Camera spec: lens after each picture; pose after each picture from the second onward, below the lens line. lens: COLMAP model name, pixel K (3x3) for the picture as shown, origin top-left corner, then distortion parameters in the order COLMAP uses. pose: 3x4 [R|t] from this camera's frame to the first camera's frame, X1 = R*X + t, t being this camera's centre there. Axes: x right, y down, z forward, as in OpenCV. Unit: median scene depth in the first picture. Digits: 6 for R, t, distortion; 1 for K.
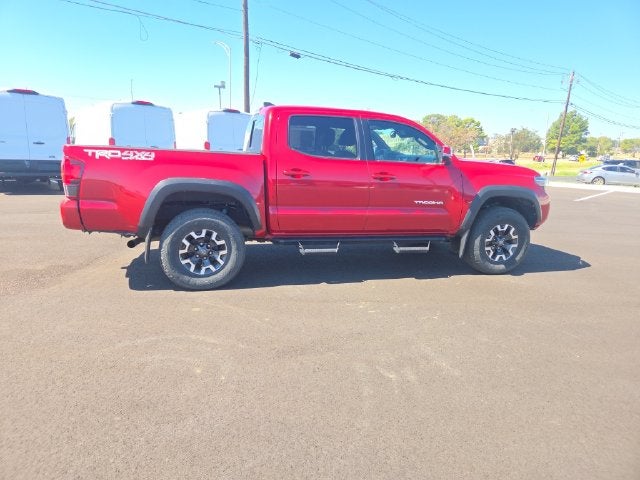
lens RADIAL K [[430.3, 0, 312.5], [0, 430.3, 233.1], [0, 0, 1]] dist [0.065968, -0.055624]
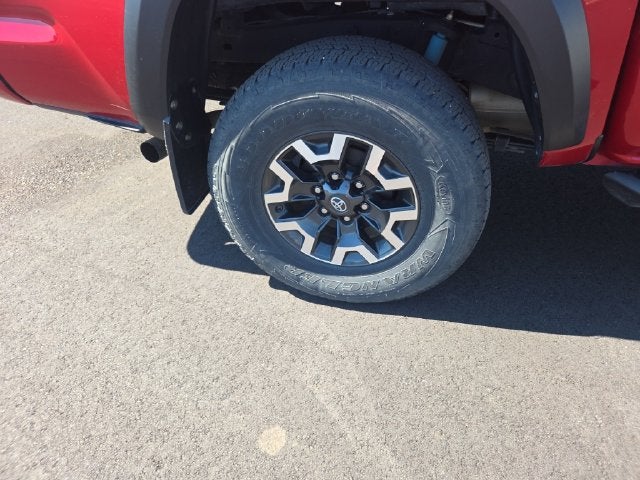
lens RADIAL K [[435.7, 0, 330.7], [0, 435.7, 243.4], [0, 0, 1]] dist [0.075506, -0.069040]
pose [[0.872305, 0.236884, -0.427751, -0.115402], [-0.012323, 0.885185, 0.465075, -0.068957], [0.488808, -0.400416, 0.775070, 0.709351]]
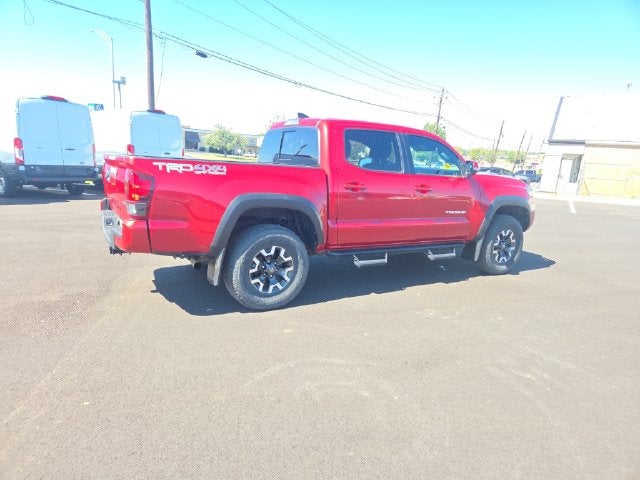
lens RADIAL K [[430.3, 0, 318.6], [0, 430.3, 237.6], [0, 0, 1]] dist [0.065968, -0.055624]
pose [[0.961600, -0.035337, 0.272169, -0.385422], [0.034597, 0.999373, 0.007519, -0.029355], [-0.272264, 0.002186, 0.962220, 0.051737]]
